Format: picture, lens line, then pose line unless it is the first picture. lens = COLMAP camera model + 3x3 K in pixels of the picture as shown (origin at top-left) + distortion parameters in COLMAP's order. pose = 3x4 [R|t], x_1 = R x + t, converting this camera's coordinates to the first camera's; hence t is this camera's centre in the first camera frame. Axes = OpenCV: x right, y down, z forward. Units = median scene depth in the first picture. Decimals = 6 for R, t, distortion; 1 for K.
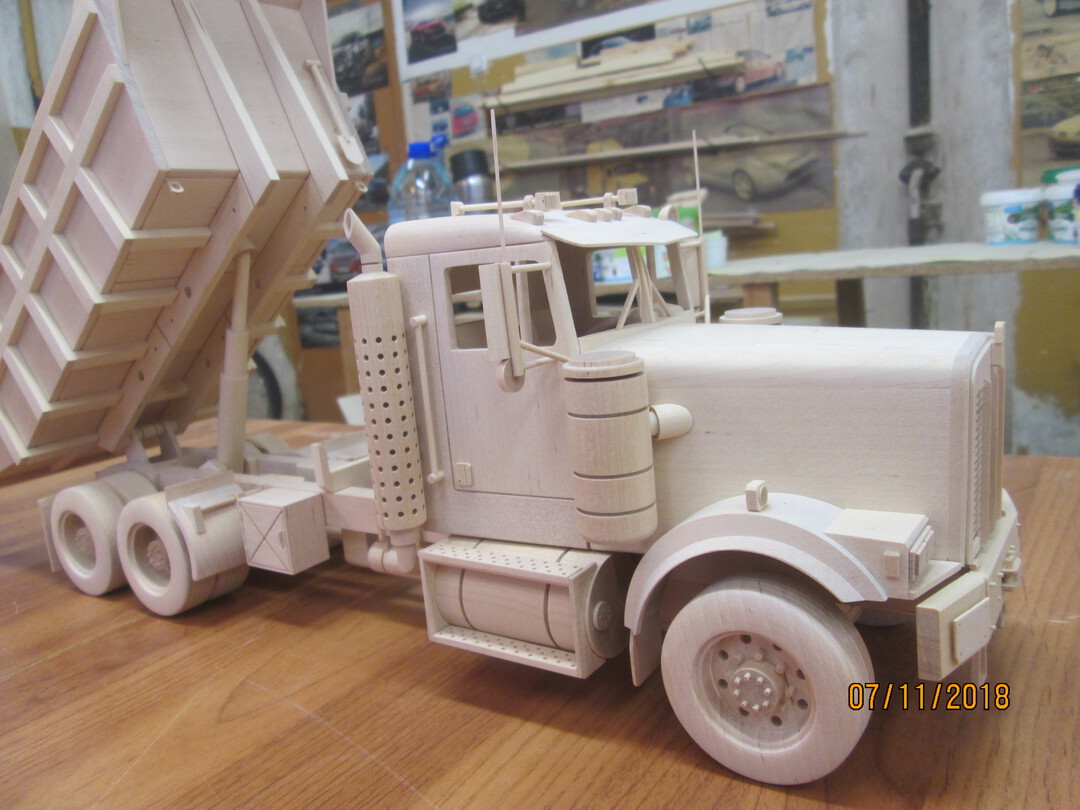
lens RADIAL K [[875.4, 0, 522.5], [0, 875.4, 401.4], [0, 0, 1]] dist [-0.053691, 0.006368]
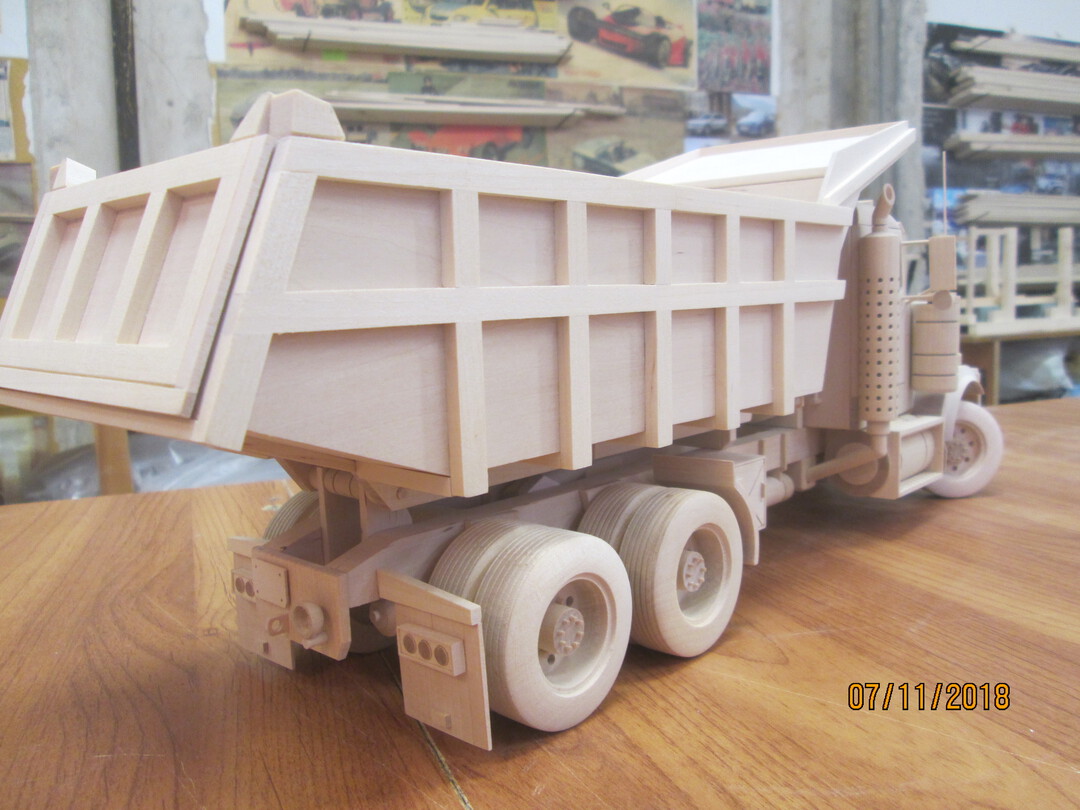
lens RADIAL K [[898.9, 0, 522.1], [0, 898.9, 399.4], [0, 0, 1]] dist [-0.043114, 0.017106]
pose [[0.557292, -0.015229, 0.830177, -0.147890], [0.125122, 0.989955, -0.065834, 0.012086], [-0.820835, 0.140562, 0.553599, 0.072254]]
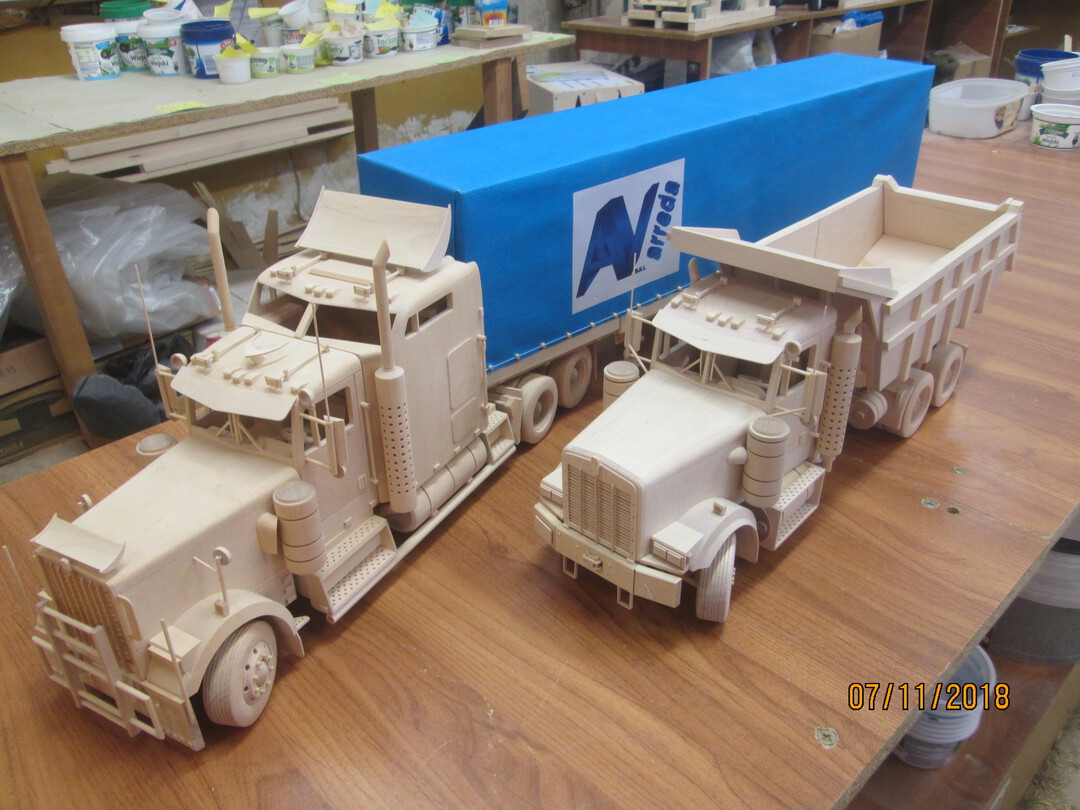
lens RADIAL K [[918.7, 0, 527.9], [0, 918.7, 406.8], [0, 0, 1]] dist [-0.041742, 0.026820]
pose [[0.189842, -0.404655, 0.894547, -0.335307], [0.177980, 0.910204, 0.373967, -0.087047], [-0.965548, 0.088217, 0.244815, 0.146971]]
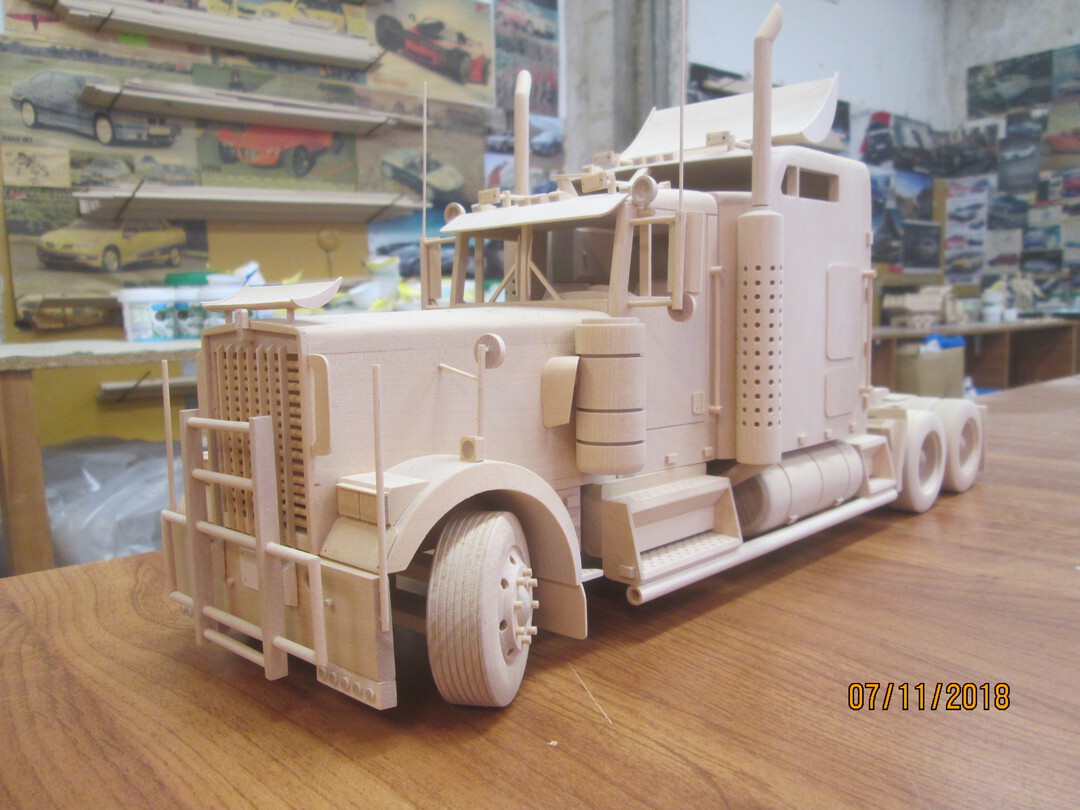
lens RADIAL K [[907.2, 0, 521.6], [0, 907.2, 397.6], [0, 0, 1]] dist [-0.031229, 0.011236]
pose [[0.256284, -0.009585, 0.966554, -0.220757], [0.170166, 0.984781, -0.035354, -0.003833], [-0.951505, 0.173536, 0.254014, 0.207374]]
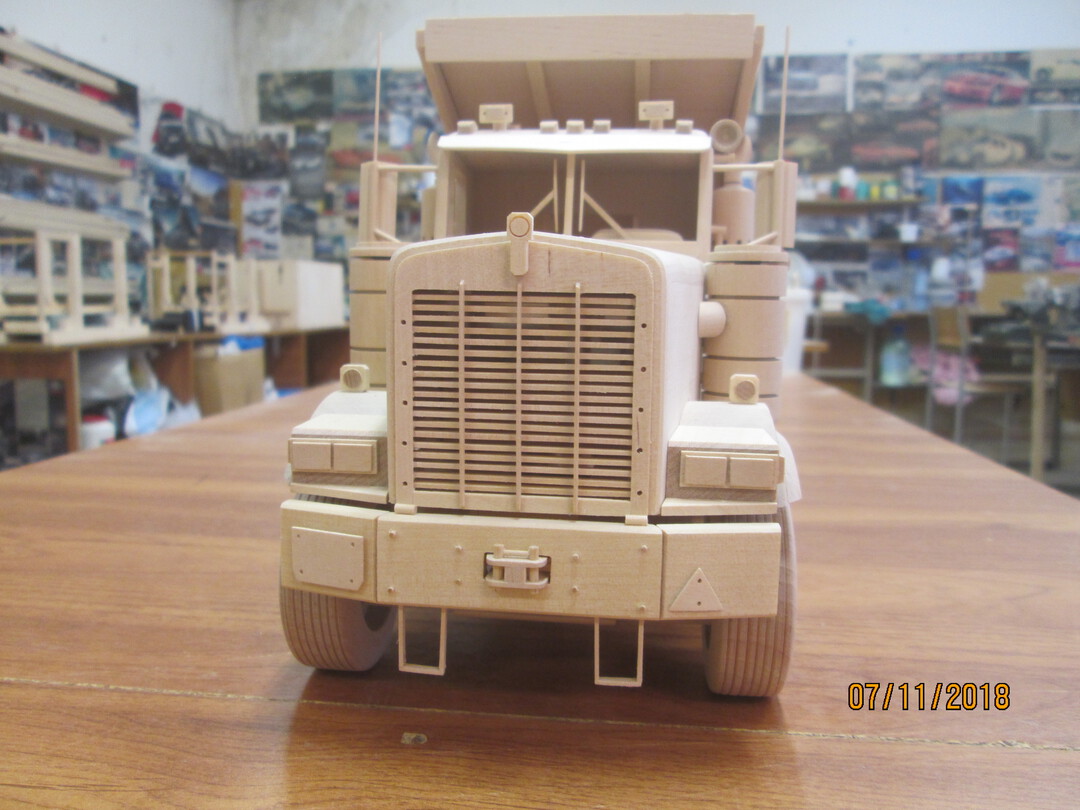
lens RADIAL K [[918.4, 0, 545.0], [0, 918.4, 401.4], [0, 0, 1]] dist [-0.048249, 0.013489]
pose [[-0.470593, -0.003877, 0.882342, -0.135842], [0.191571, 0.975688, 0.106460, -0.001172], [-0.861303, 0.219130, -0.458409, 0.184618]]
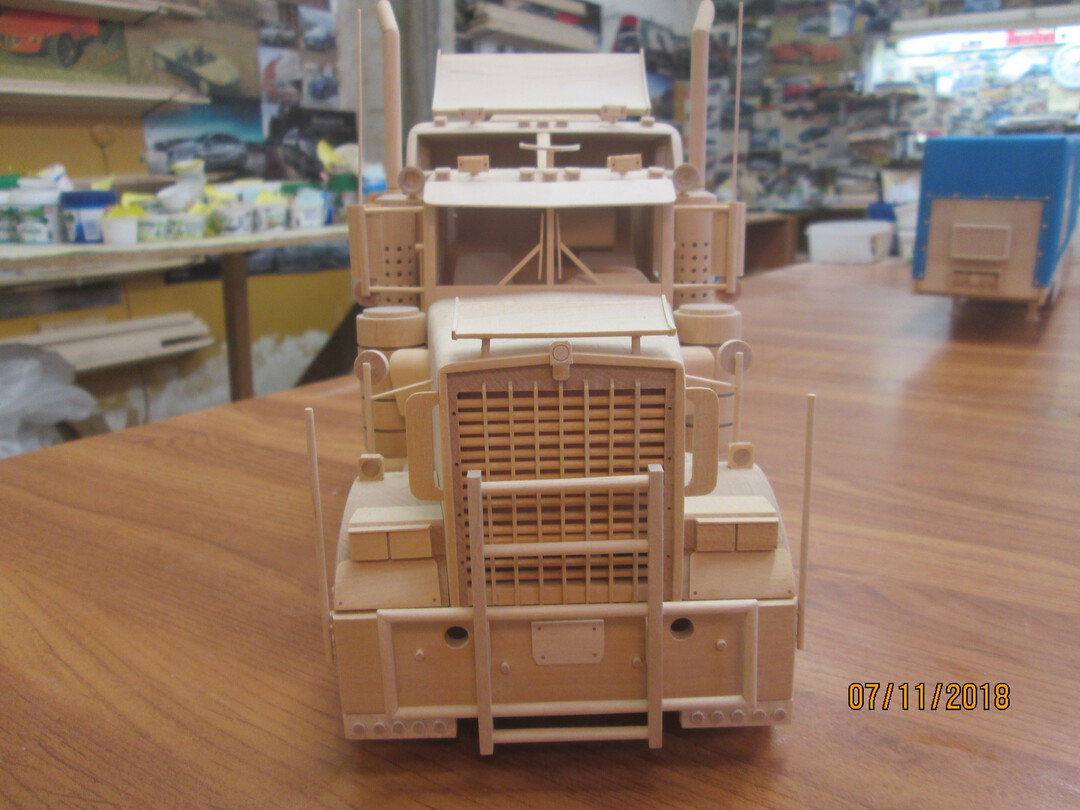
lens RADIAL K [[916.9, 0, 527.4], [0, 916.9, 402.9], [0, 0, 1]] dist [-0.037551, 0.023186]
pose [[-0.014136, -0.135187, 0.990719, -0.332337], [0.193955, 0.971629, 0.135349, -0.012180], [-0.980909, 0.194068, 0.012485, 0.233837]]
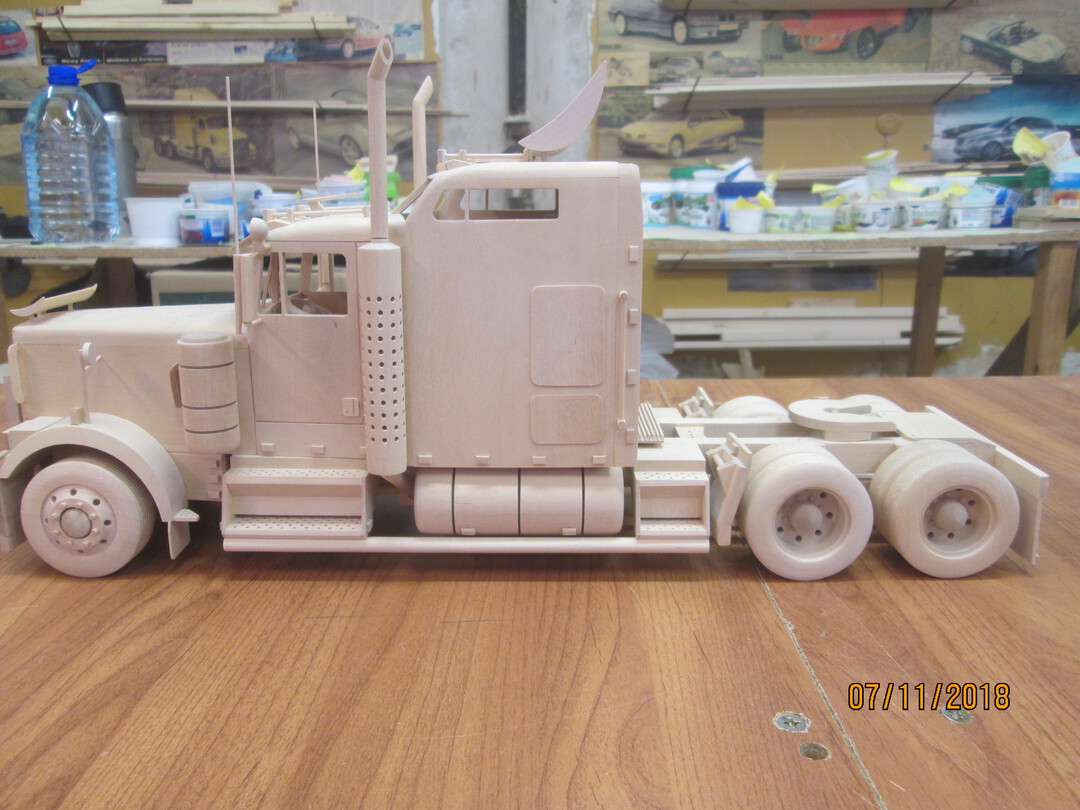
lens RADIAL K [[892.5, 0, 520.6], [0, 892.5, 402.0], [0, 0, 1]] dist [-0.056189, 0.024718]
pose [[0.825937, -0.051339, 0.561420, -0.191776], [0.032209, 0.998515, 0.043925, 0.002653], [-0.562841, -0.018196, 0.826365, 0.036865]]
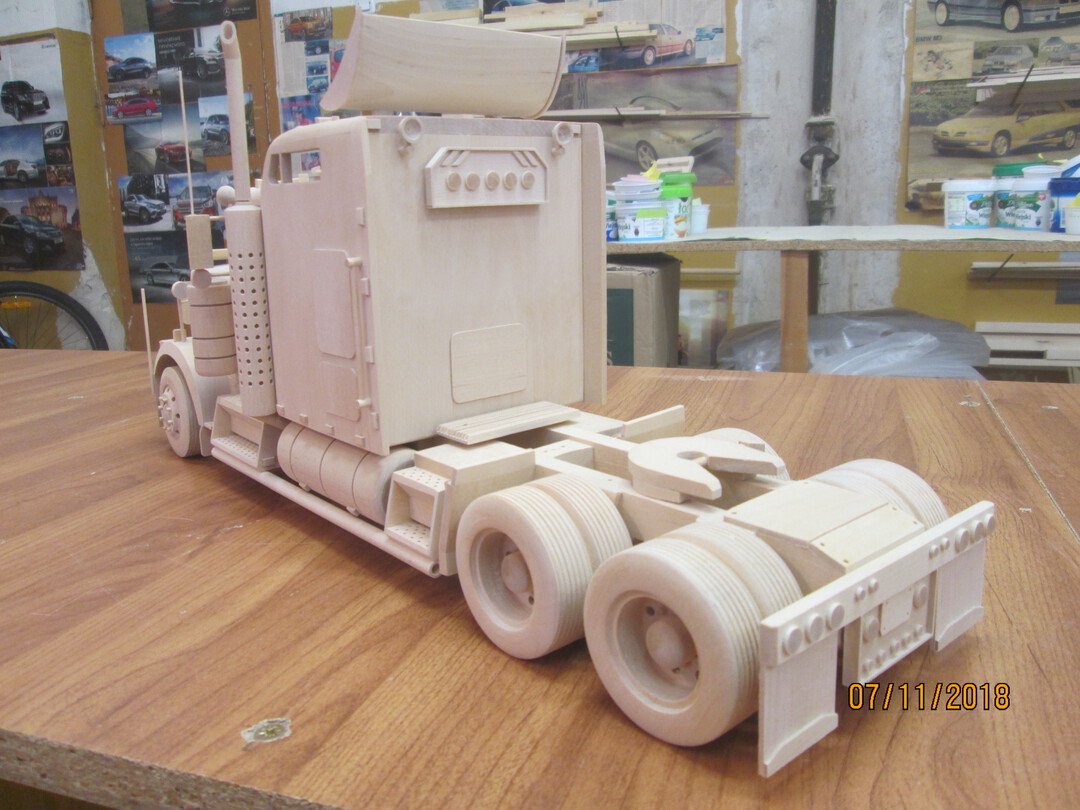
lens RADIAL K [[882.1, 0, 511.9], [0, 882.1, 402.9], [0, 0, 1]] dist [-0.056646, 0.011290]
pose [[0.962836, 0.006252, 0.270014, -0.191104], [-0.015588, 0.999352, 0.032446, 0.010090], [-0.269636, -0.035449, 0.962309, 0.044059]]
